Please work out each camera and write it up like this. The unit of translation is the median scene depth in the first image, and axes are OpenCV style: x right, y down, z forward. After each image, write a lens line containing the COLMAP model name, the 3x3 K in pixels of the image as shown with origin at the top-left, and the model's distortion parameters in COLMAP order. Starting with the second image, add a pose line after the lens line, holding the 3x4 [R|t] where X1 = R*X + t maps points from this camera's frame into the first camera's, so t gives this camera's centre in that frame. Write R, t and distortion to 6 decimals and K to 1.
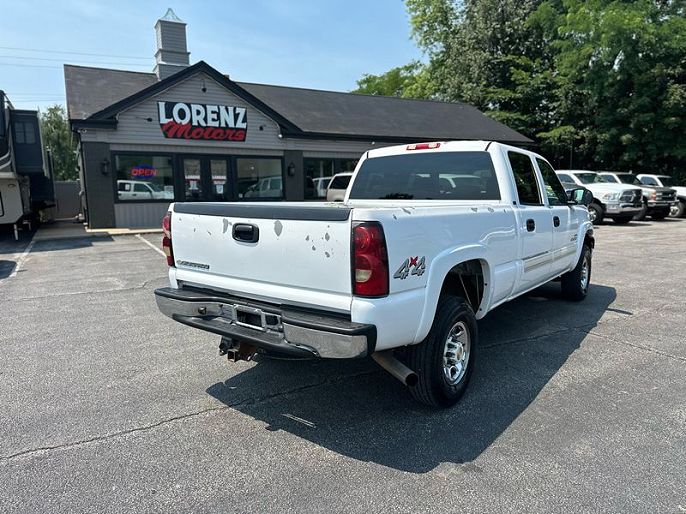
lens RADIAL K [[482.7, 0, 339.4], [0, 482.7, 251.9], [0, 0, 1]] dist [0.054148, -0.057421]
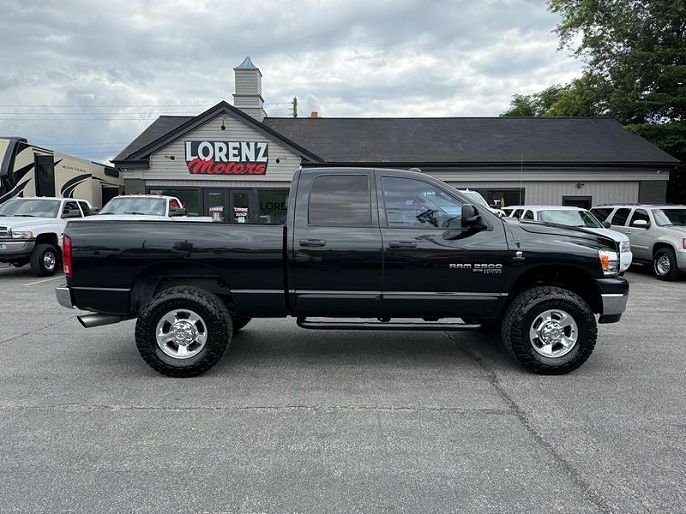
lens RADIAL K [[482.7, 0, 353.7], [0, 482.7, 268.1], [0, 0, 1]] dist [0.054148, -0.057421]
pose [[0.885349, 0.052063, -0.462002, 0.473871], [-0.070294, 0.997276, -0.022324, -0.020419], [0.459582, 0.052240, 0.886598, 0.191190]]
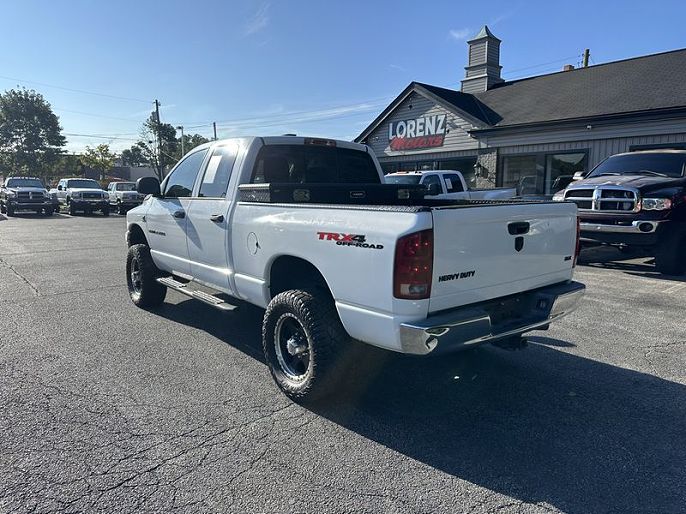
lens RADIAL K [[482.7, 0, 340.4], [0, 482.7, 258.7], [0, 0, 1]] dist [0.054148, -0.057421]
pose [[0.191713, 0.140965, -0.971275, 0.880191], [-0.124654, 0.985114, 0.118369, -0.082108], [0.973503, 0.098381, 0.206431, 0.600868]]
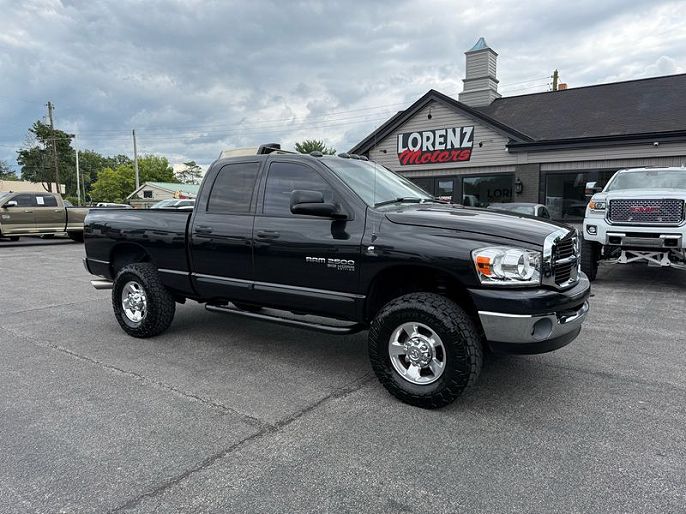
lens RADIAL K [[482.7, 0, 343.2], [0, 482.7, 270.4], [0, 0, 1]] dist [0.054148, -0.057421]
pose [[0.430533, 0.115056, -0.895211, 0.624363], [-0.121811, 0.990174, 0.068678, -0.045038], [0.894317, 0.079479, 0.440318, 0.368117]]
